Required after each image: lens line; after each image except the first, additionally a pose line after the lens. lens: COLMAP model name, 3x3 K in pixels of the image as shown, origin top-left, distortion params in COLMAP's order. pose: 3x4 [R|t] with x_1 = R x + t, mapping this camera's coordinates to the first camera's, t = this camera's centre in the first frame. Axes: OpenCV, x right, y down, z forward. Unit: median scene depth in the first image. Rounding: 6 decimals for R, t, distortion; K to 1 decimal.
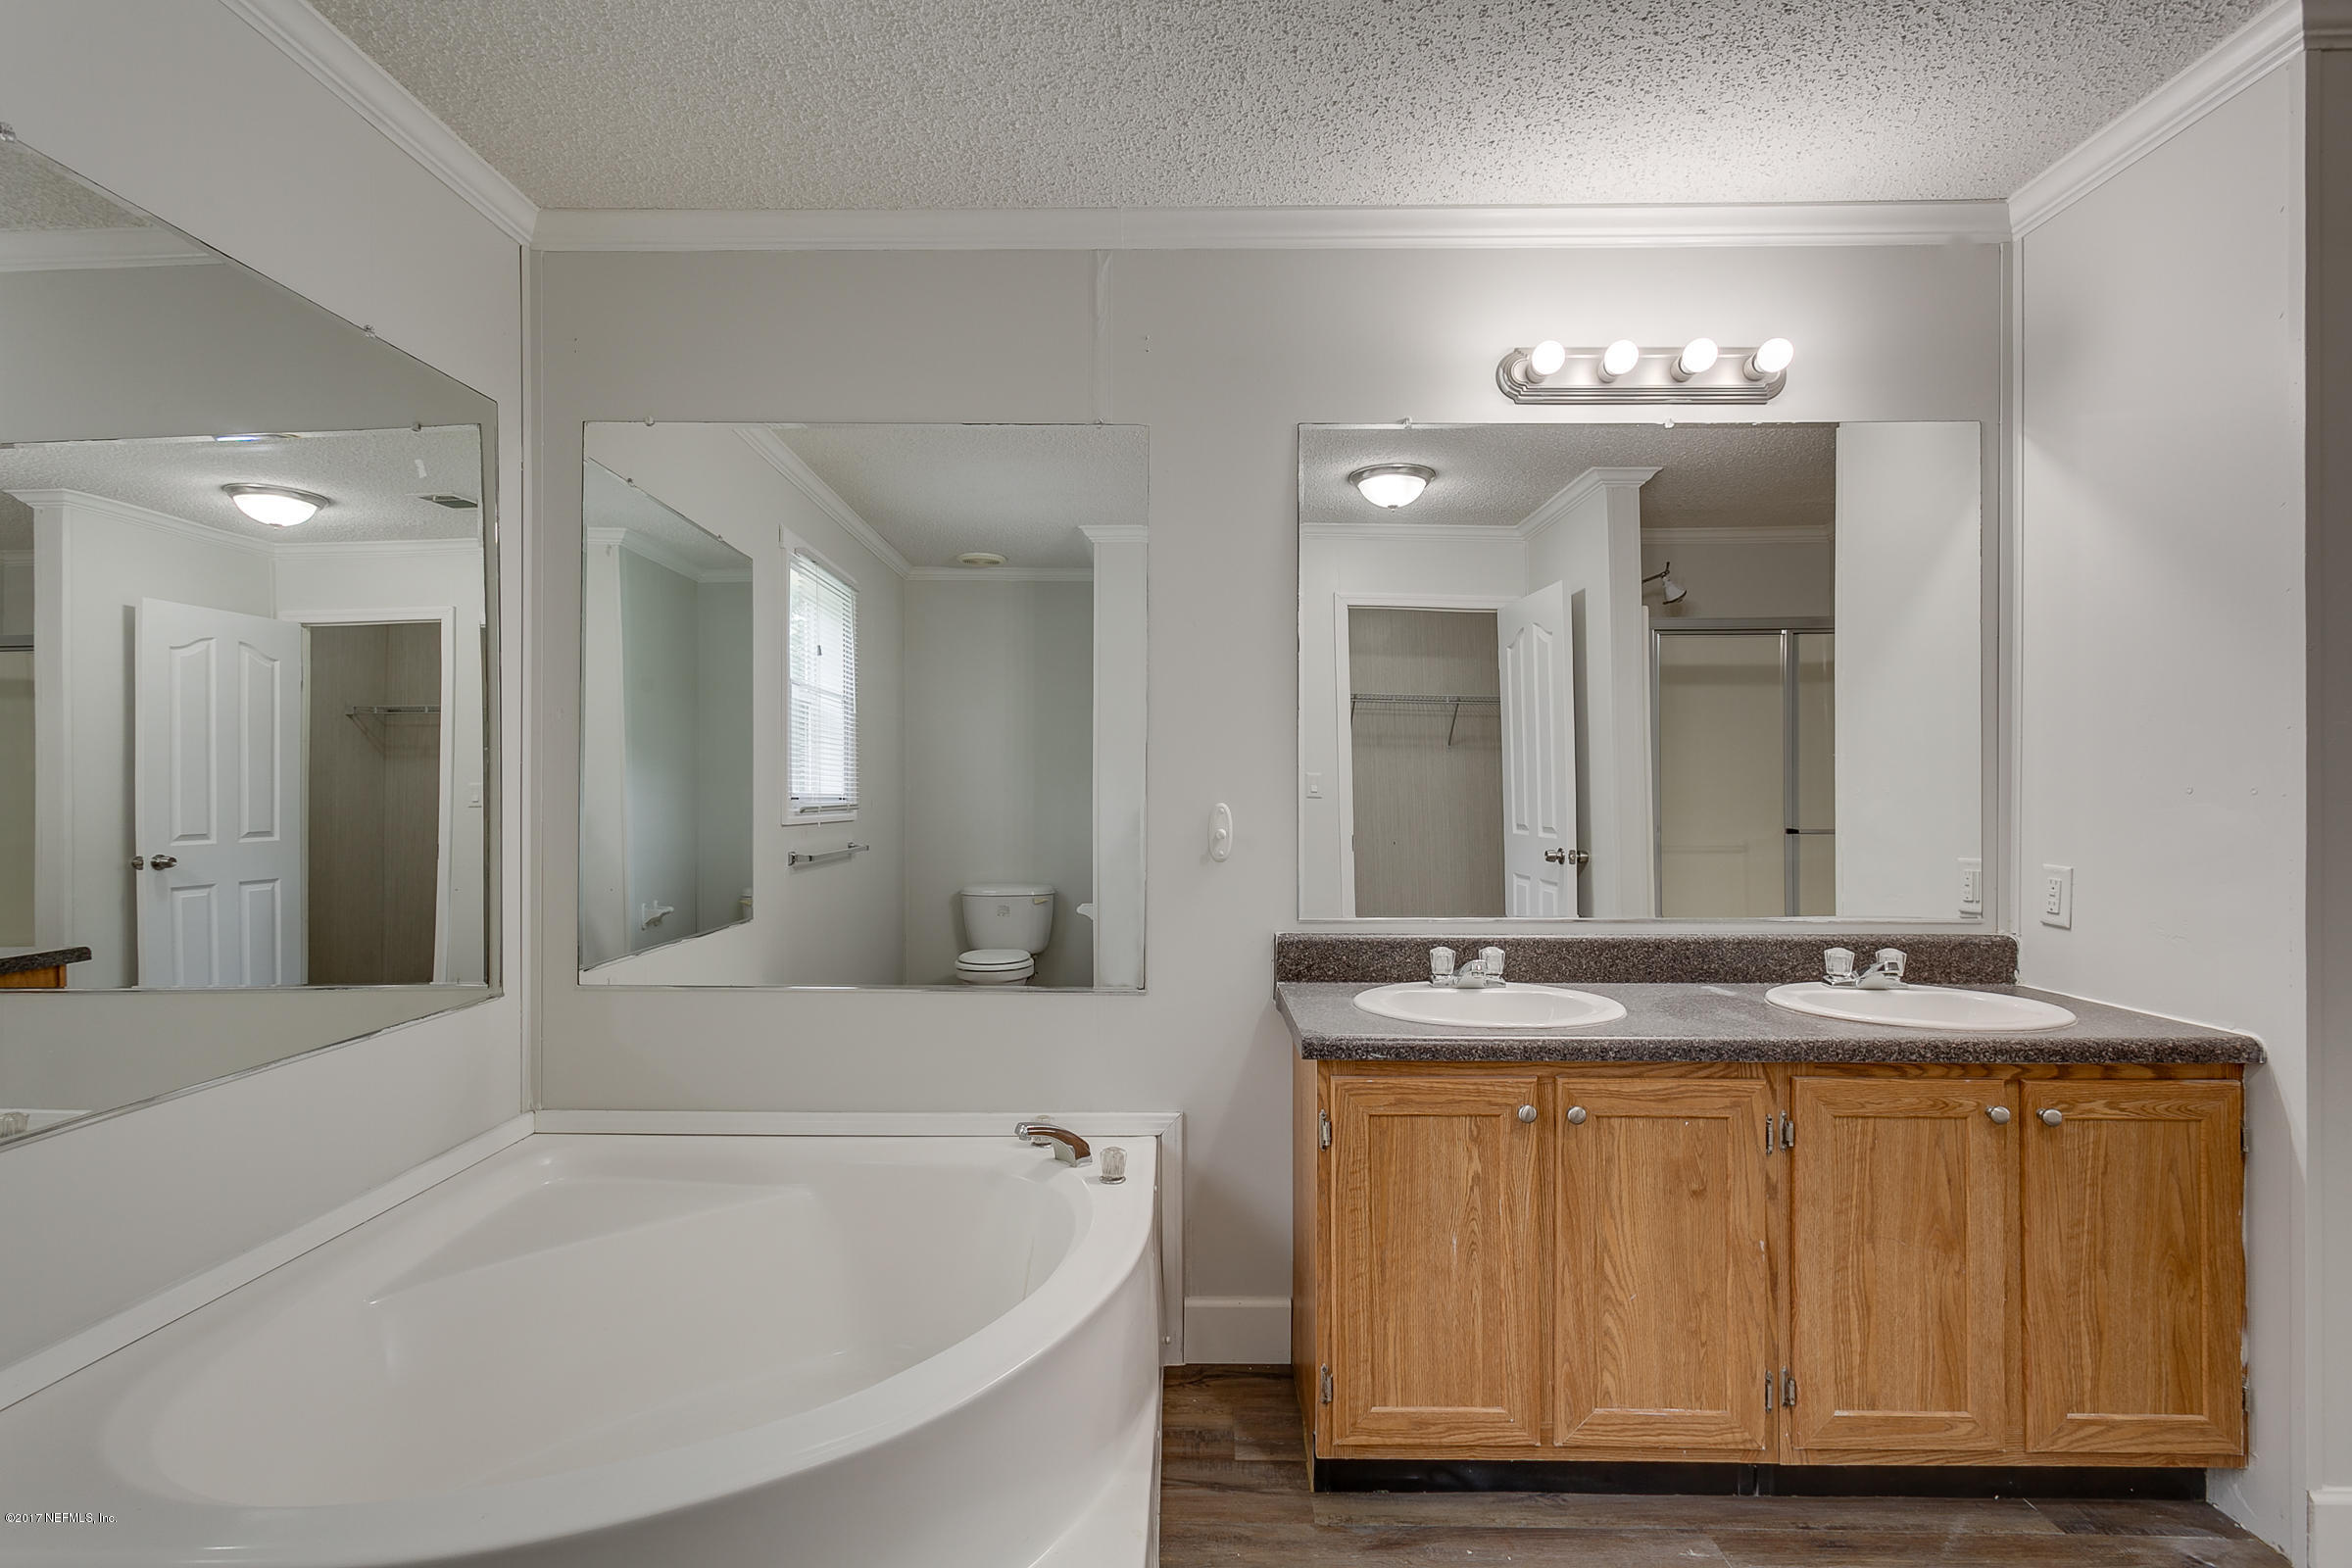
lens RADIAL K [[1125.8, 0, 1163.8], [0, 1125.8, 770.5], [0, 0, 1]] dist [0.003360, -0.000709]
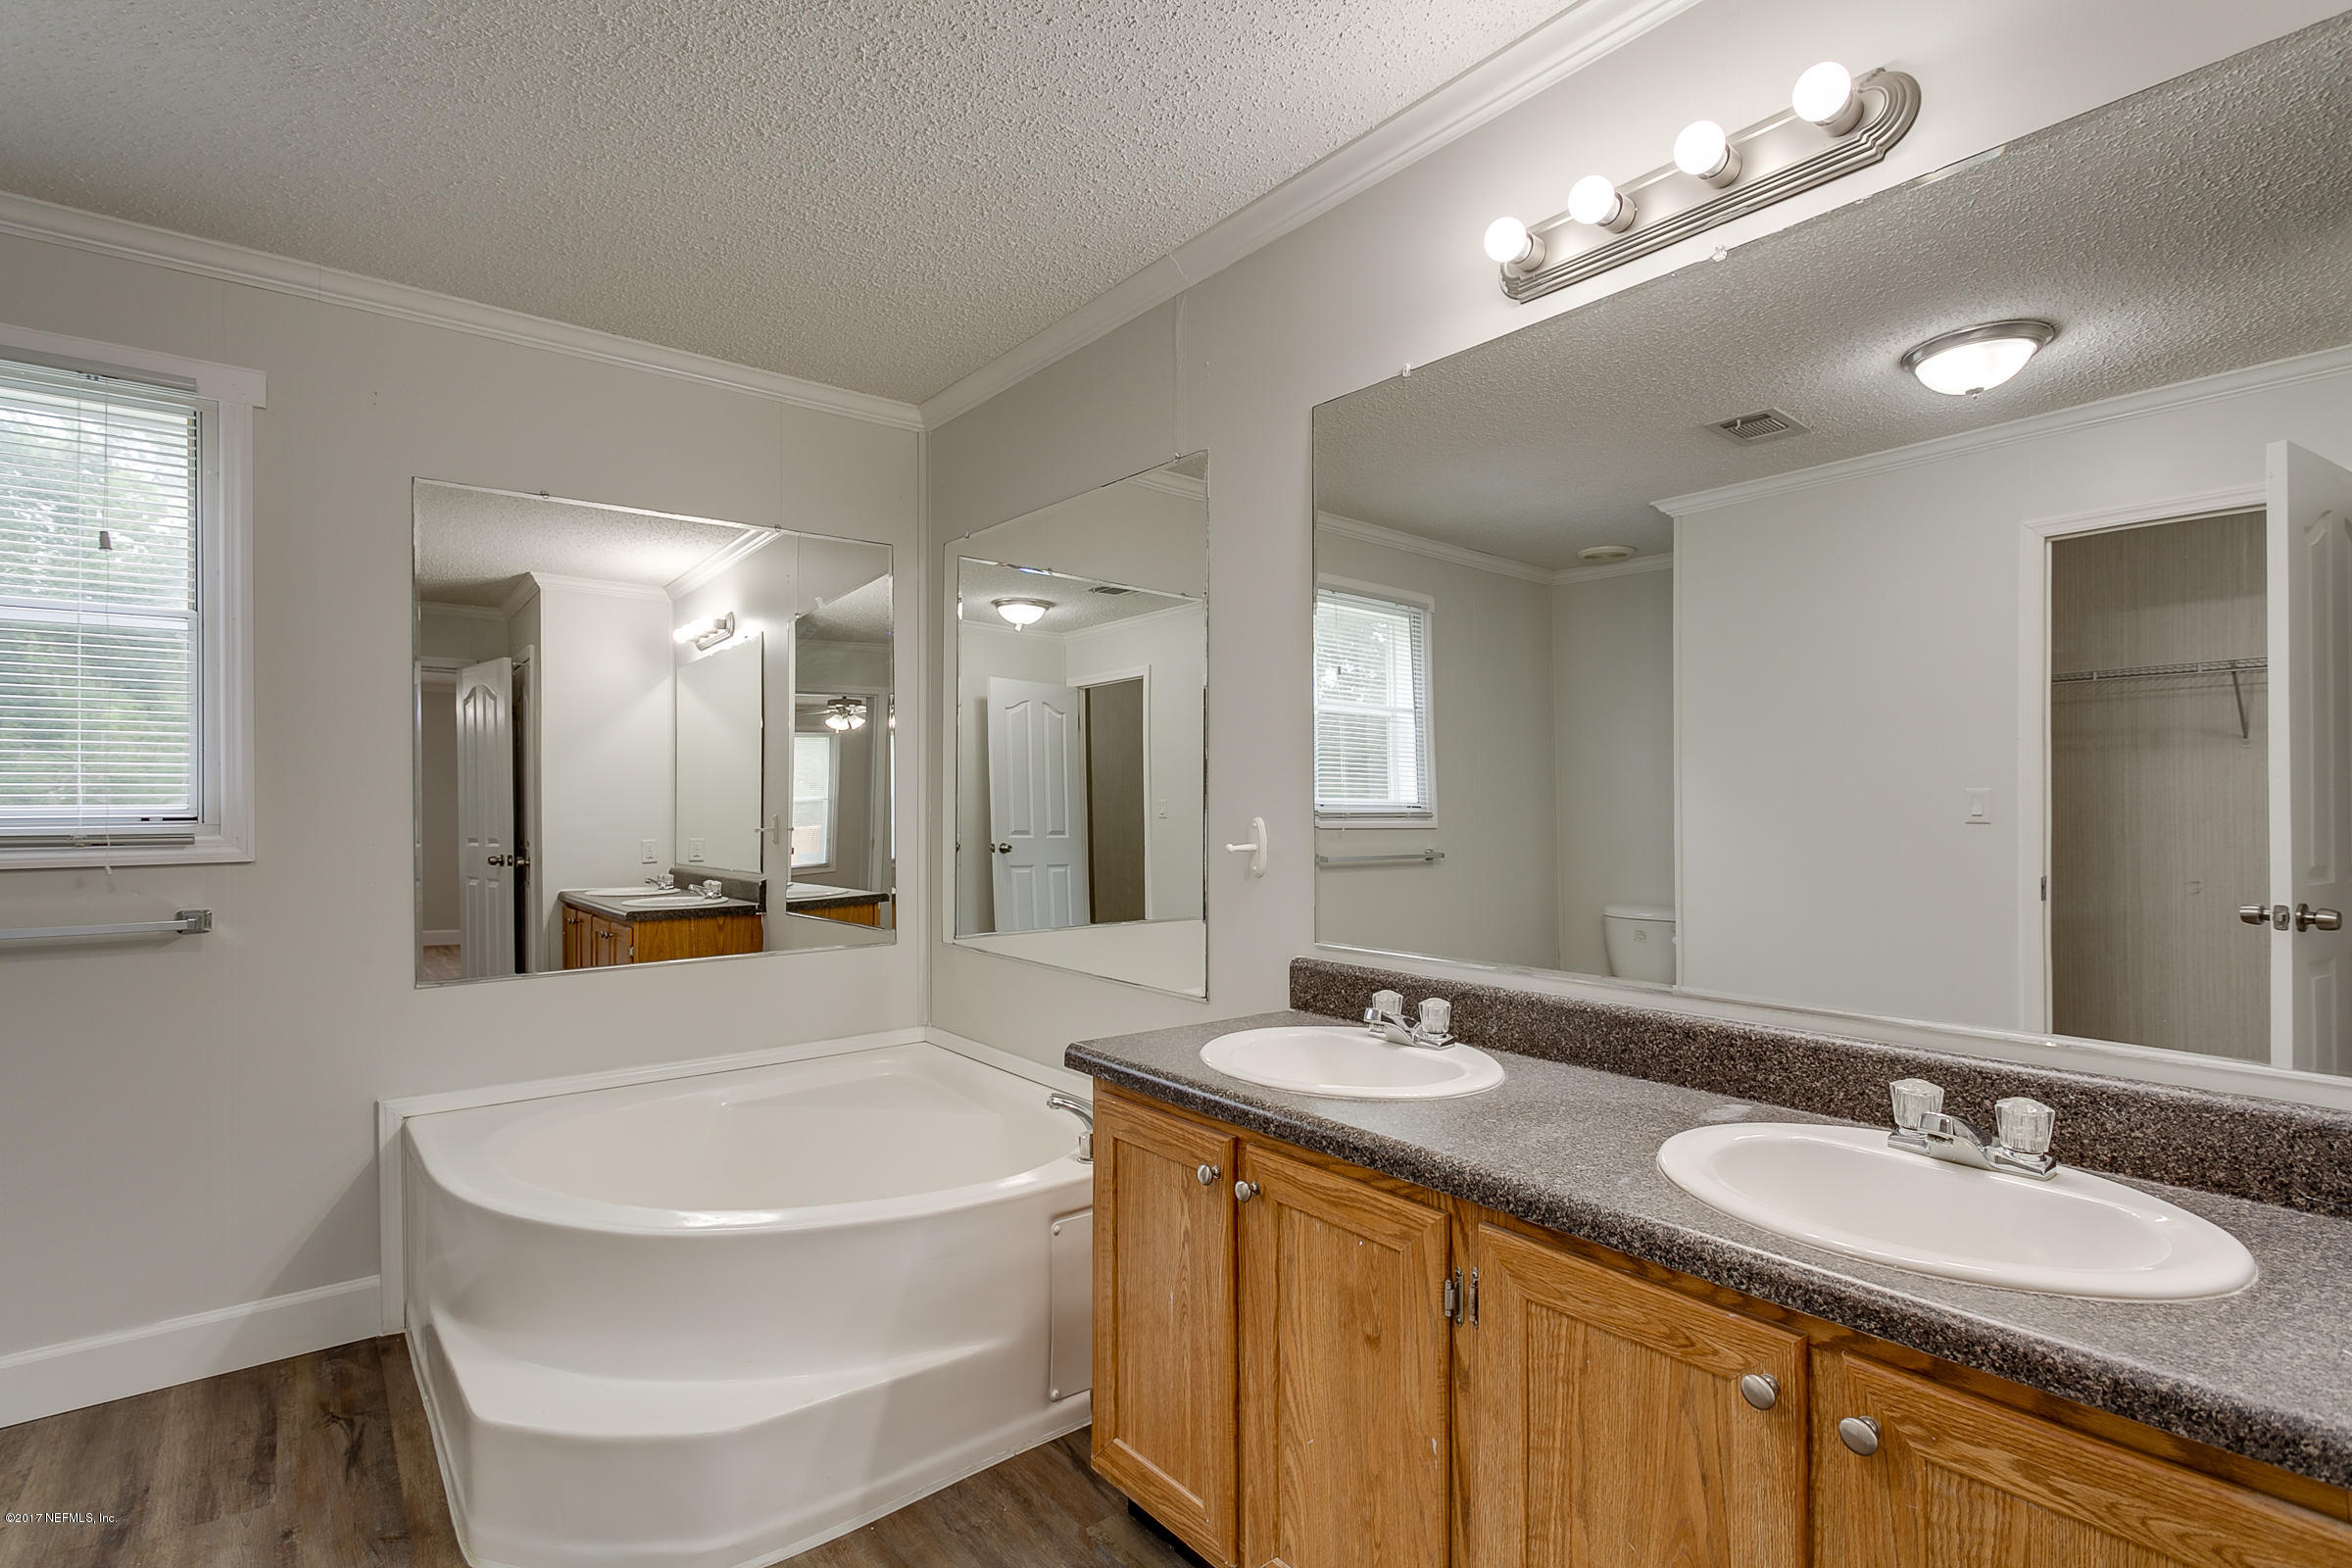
lens RADIAL K [[1125.8, 0, 1186.2], [0, 1125.8, 775.0], [0, 0, 1]] dist [0.003360, -0.000709]
pose [[0.639008, -0.019100, -0.768963, 0.979835], [0.015422, 0.999809, -0.012019, 0.004515], [0.769046, -0.004179, 0.639180, 0.424644]]
